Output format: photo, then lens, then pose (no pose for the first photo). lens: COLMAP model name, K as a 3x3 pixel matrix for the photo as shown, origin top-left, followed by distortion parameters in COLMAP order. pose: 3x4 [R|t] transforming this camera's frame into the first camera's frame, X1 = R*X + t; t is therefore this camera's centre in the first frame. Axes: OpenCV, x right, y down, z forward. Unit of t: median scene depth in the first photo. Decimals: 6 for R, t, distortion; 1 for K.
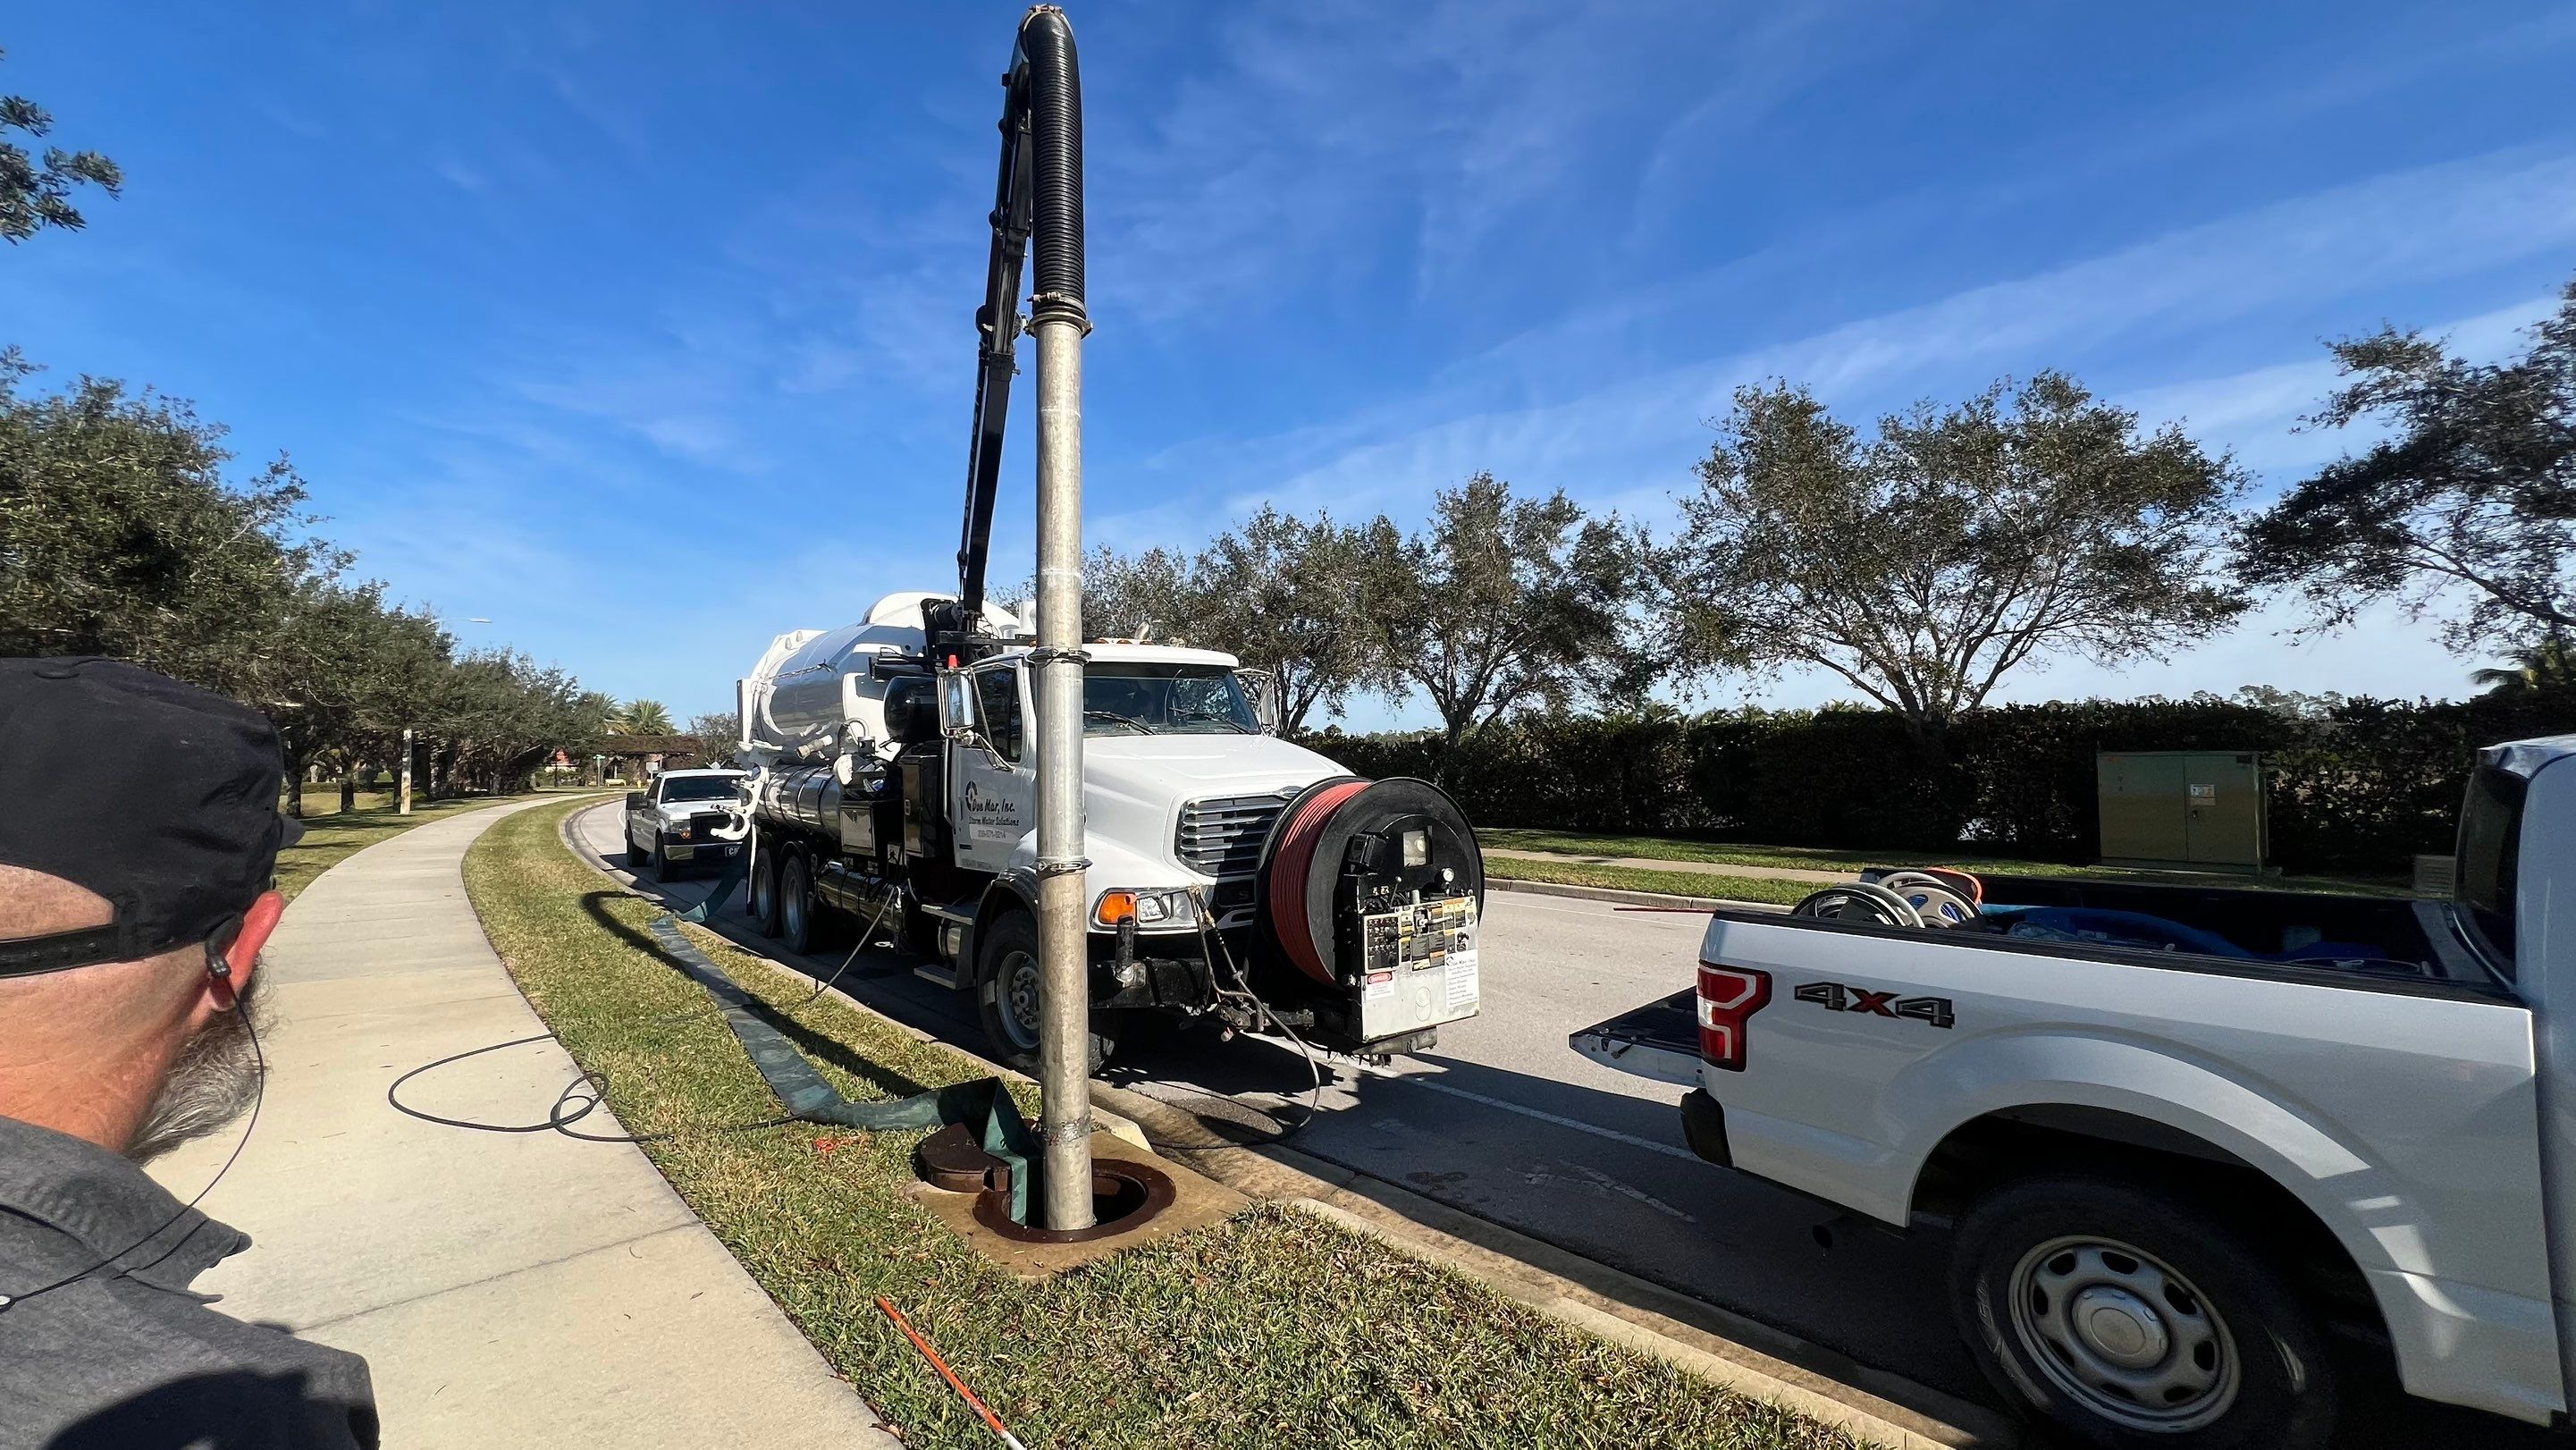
lens RADIAL K [[1028.5, 0, 1289.4], [0, 1028.5, 719.4], [0, 0, 1]] dist [0.000410, -0.000992]
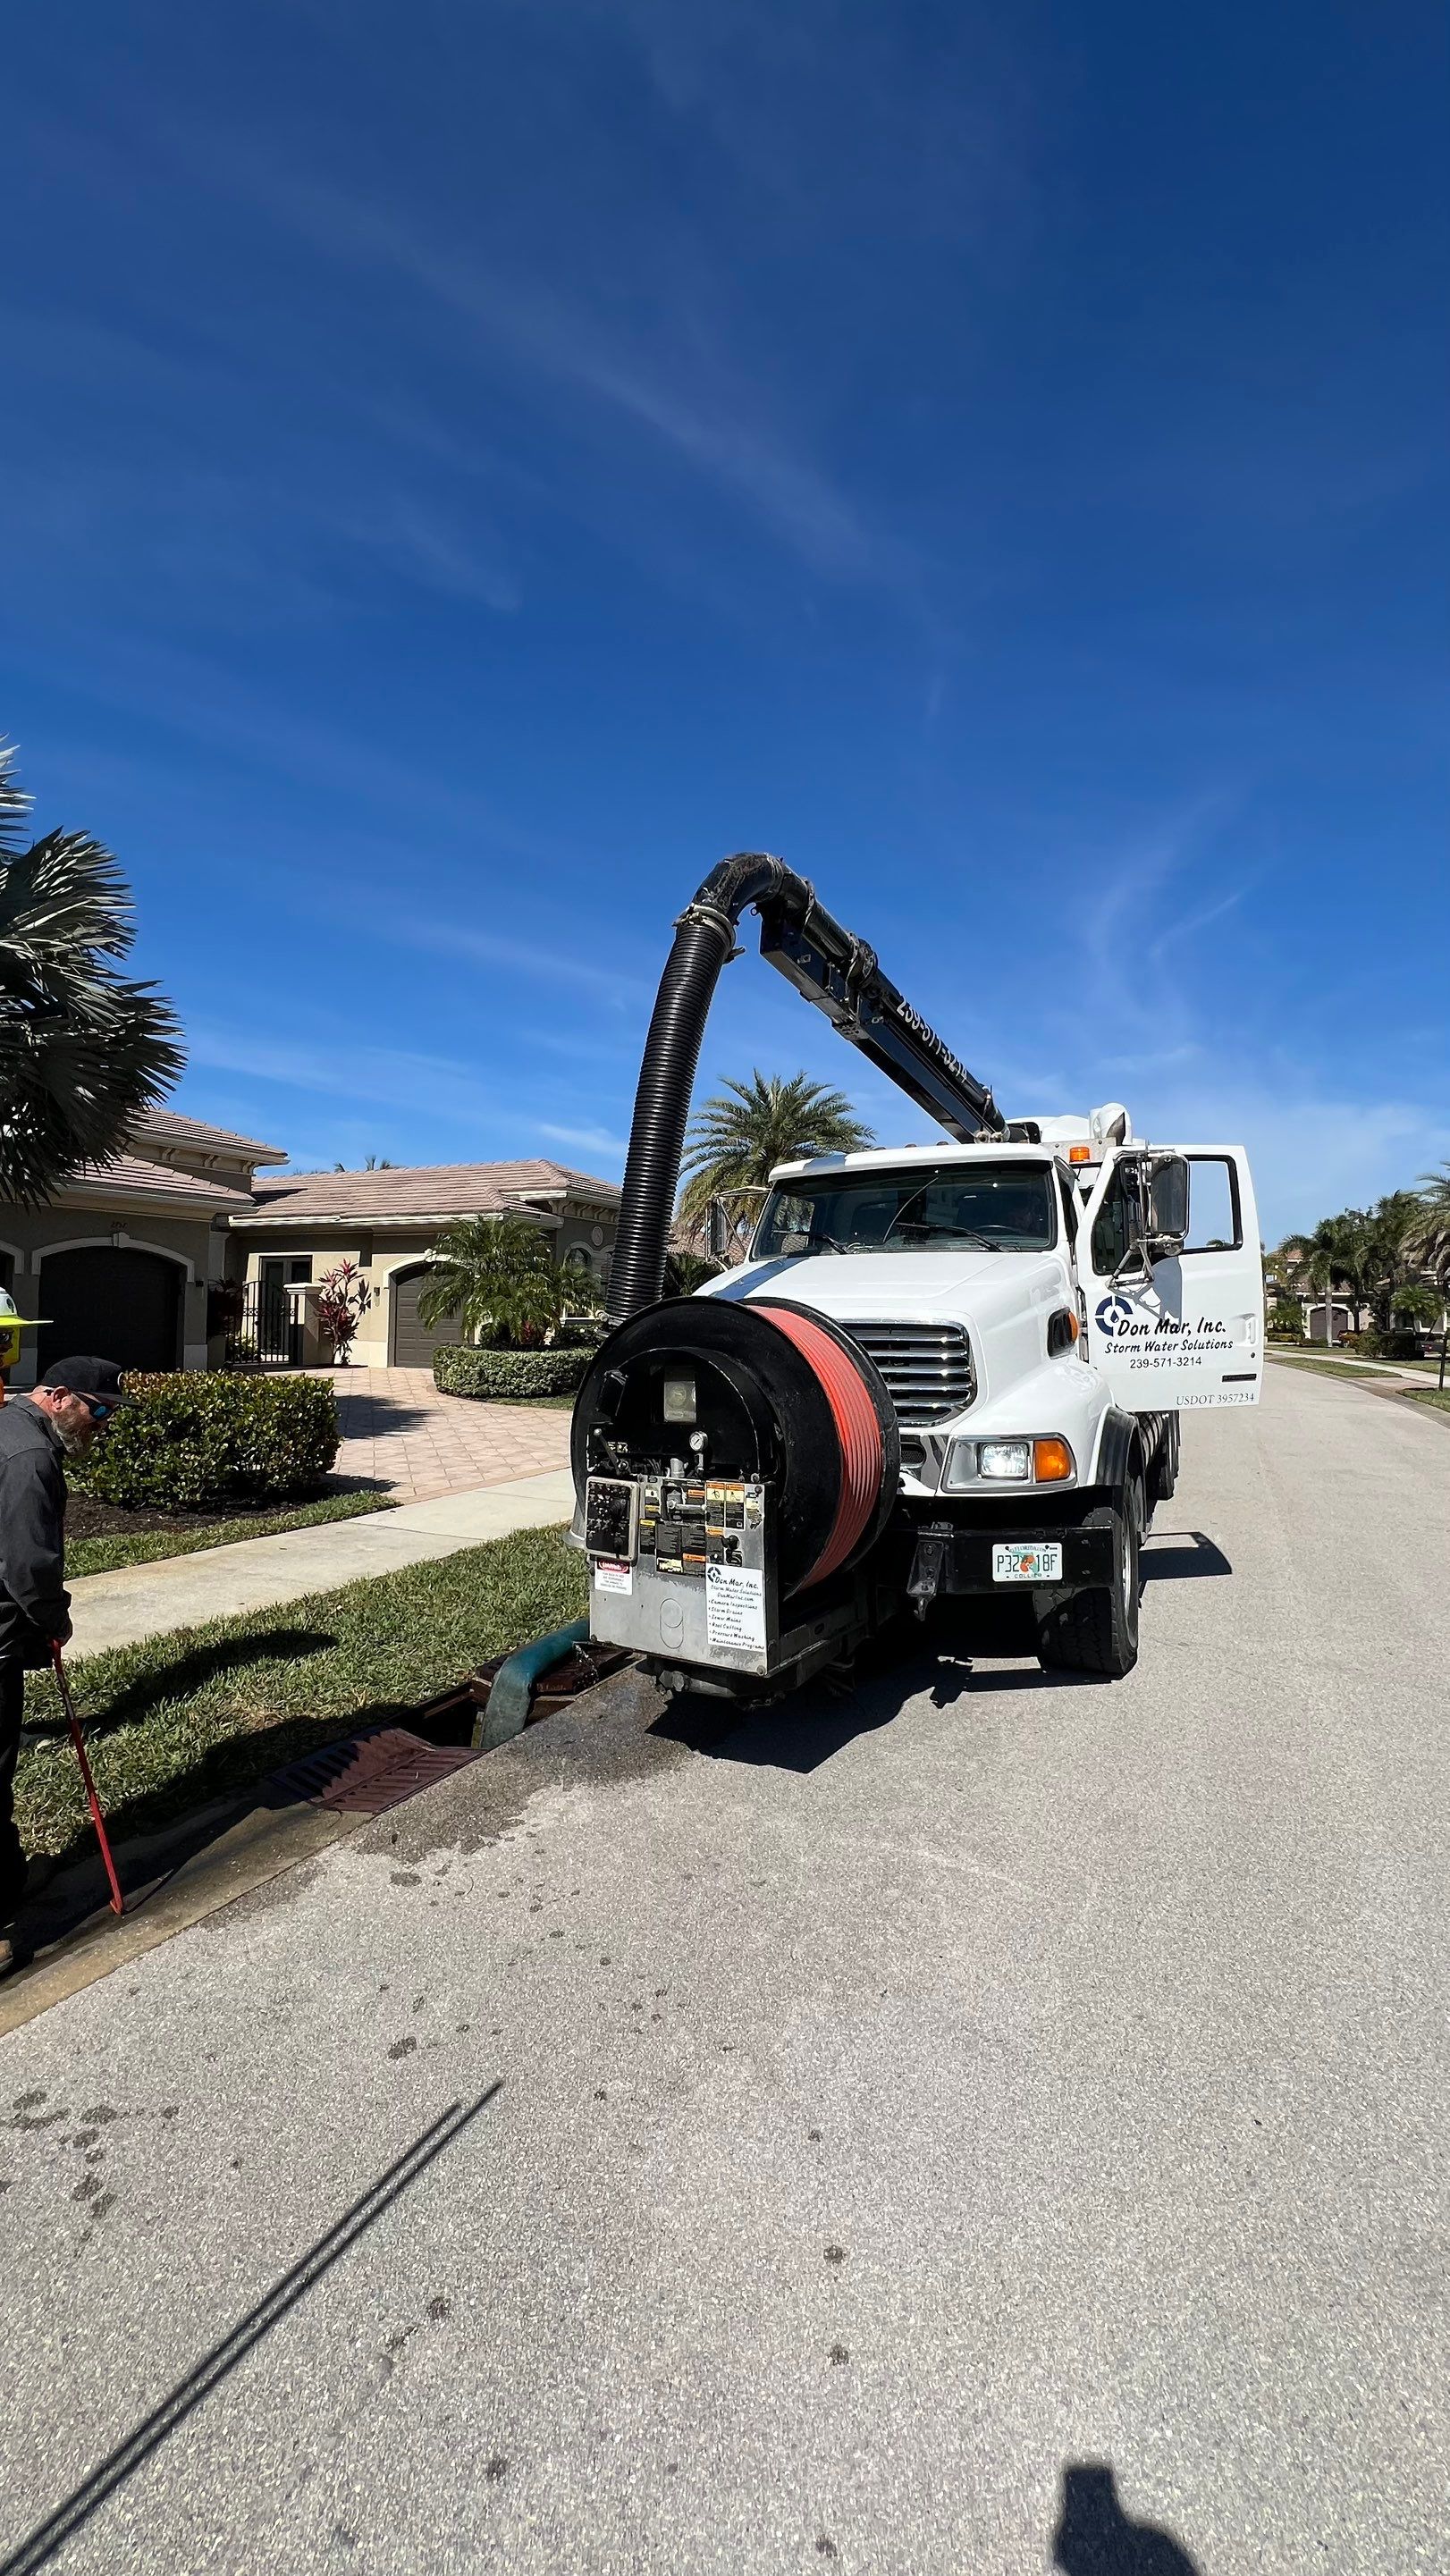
lens RADIAL K [[1028.5, 0, 750.5], [0, 1028.5, 1269.1], [0, 0, 1]] dist [0.000410, -0.000992]
pose [[0.427752, -0.023877, -0.903581, 0.539280], [0.017771, 0.999680, -0.018003, 0.036626], [0.903722, -0.008356, 0.428039, 0.522673]]
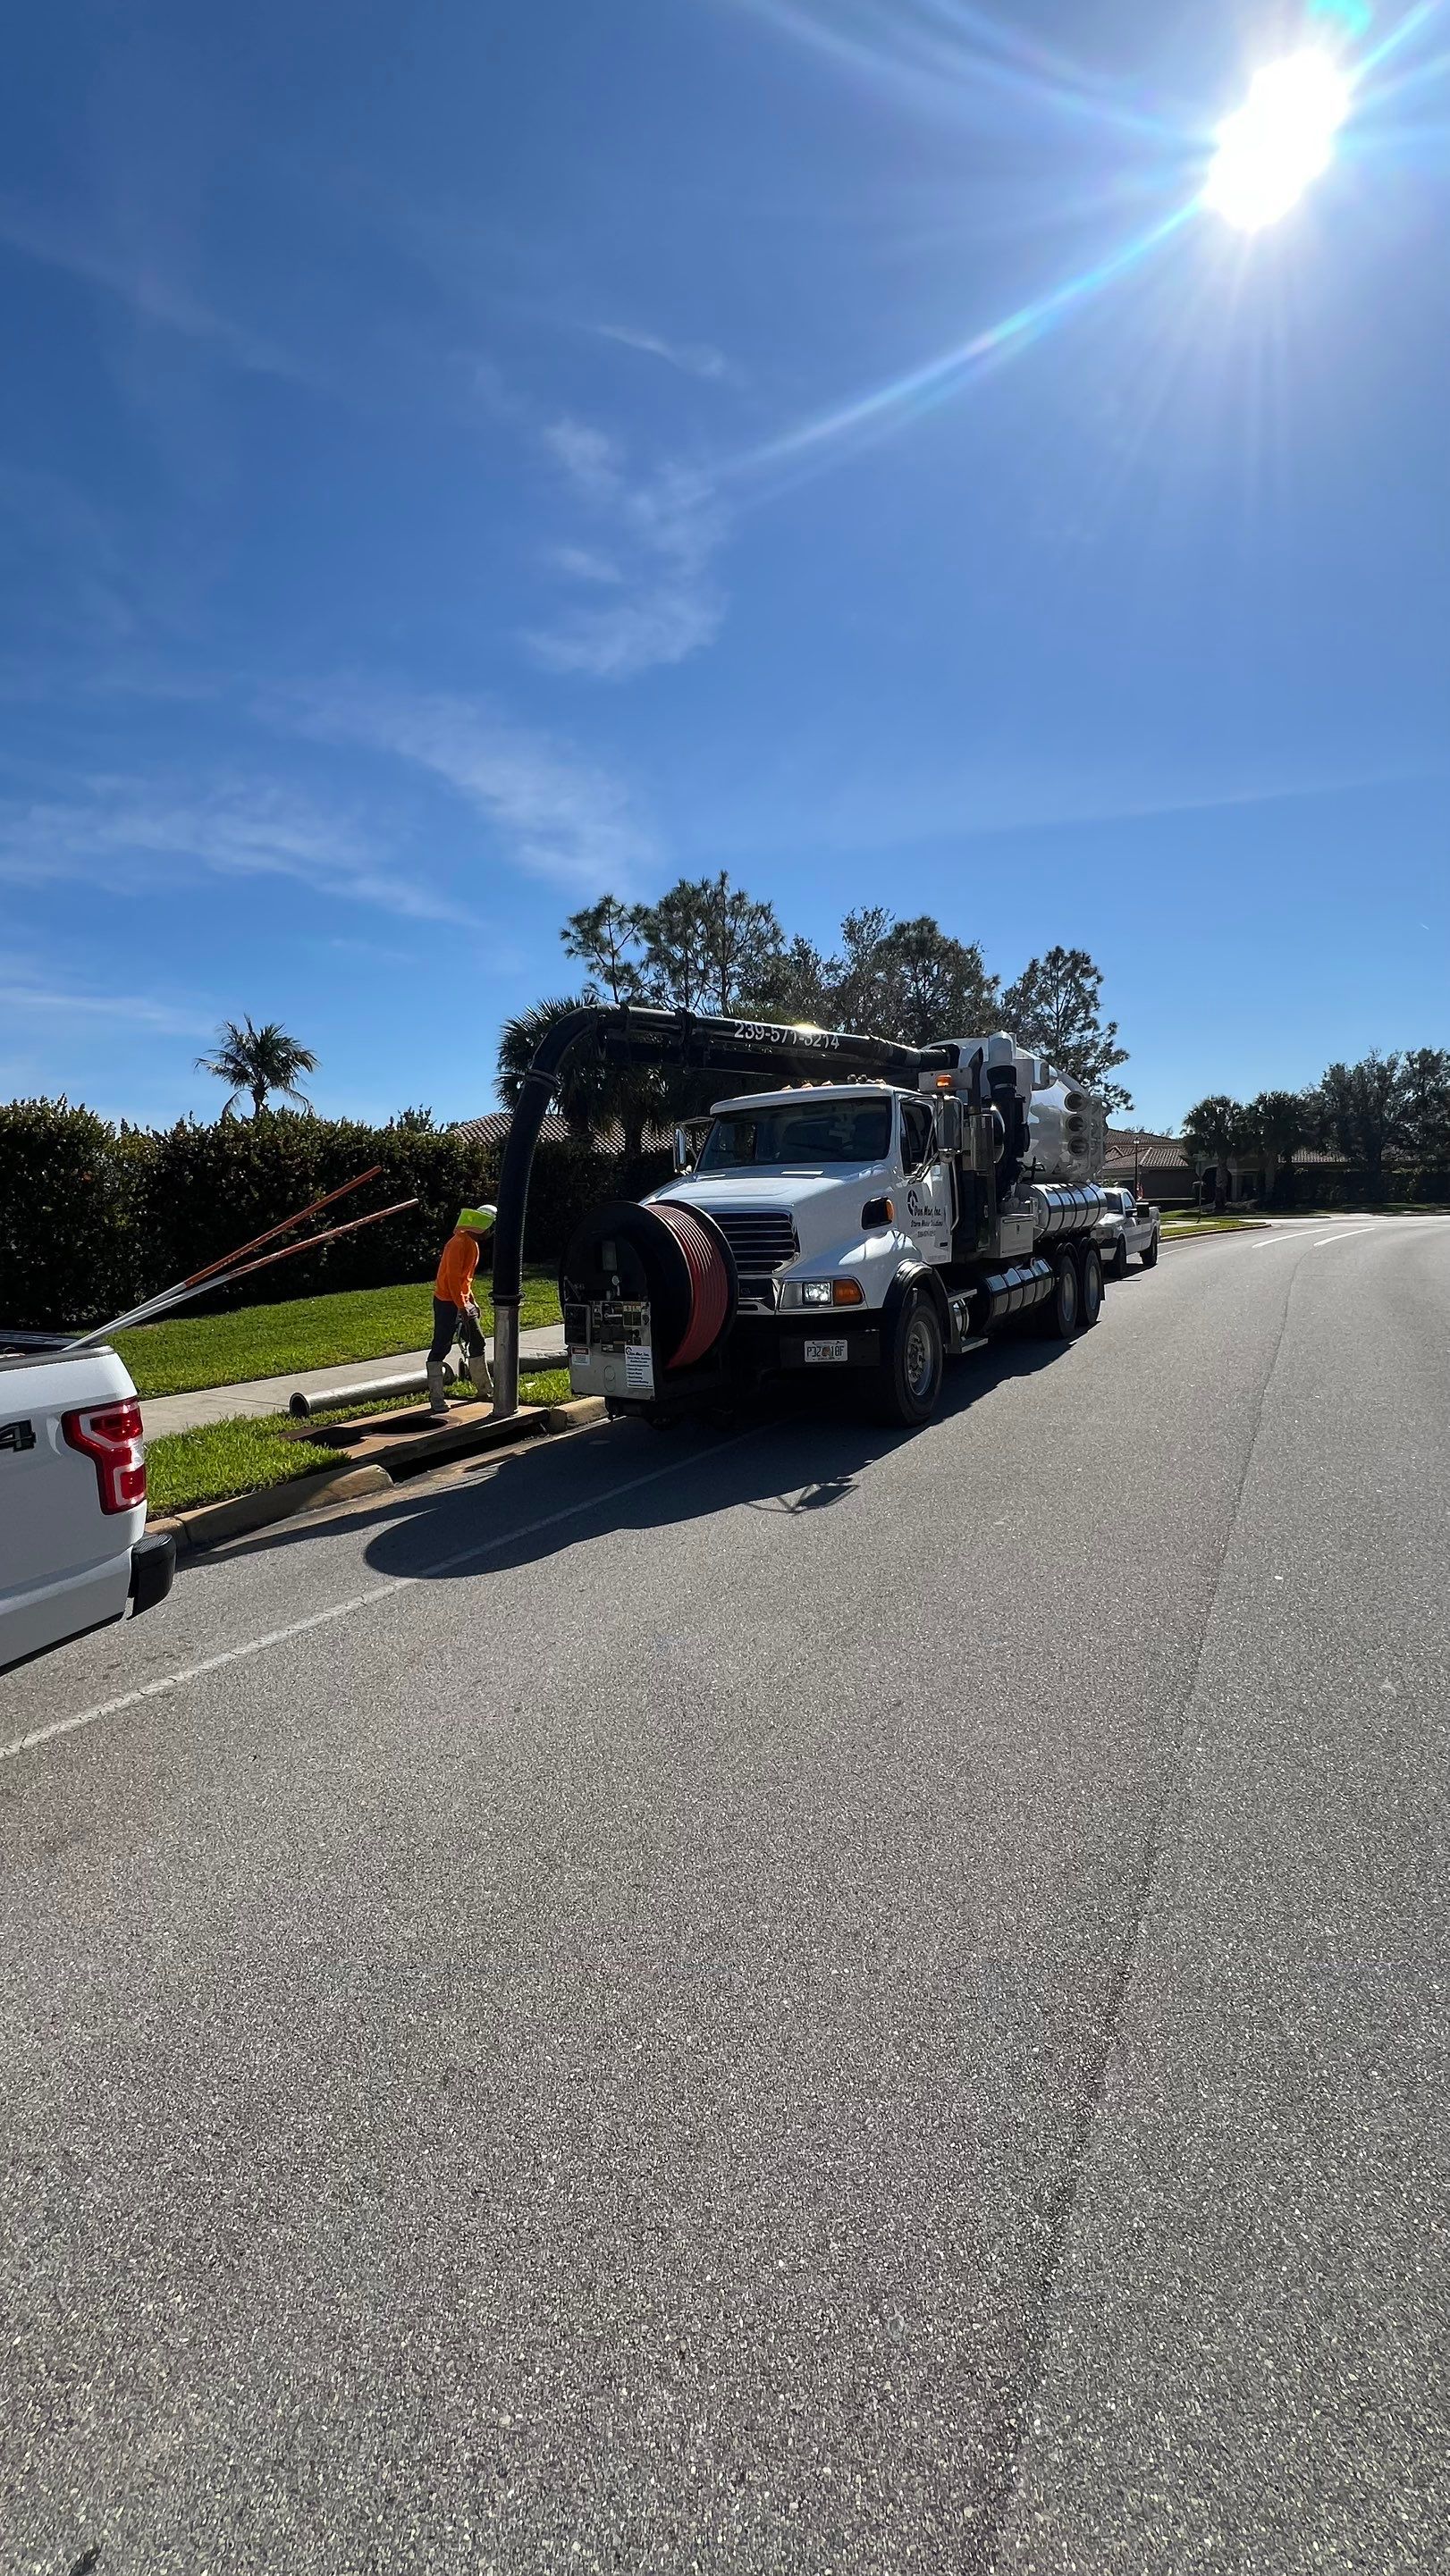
lens RADIAL K [[1028.5, 0, 716.4], [0, 1028.5, 1281.6], [0, 0, 1]] dist [0.000410, -0.000992]
pose [[0.330147, 0.074881, -0.940955, 0.950124], [0.053964, 0.993721, 0.098014, 0.026176], [0.942386, -0.083137, 0.324033, 0.497997]]
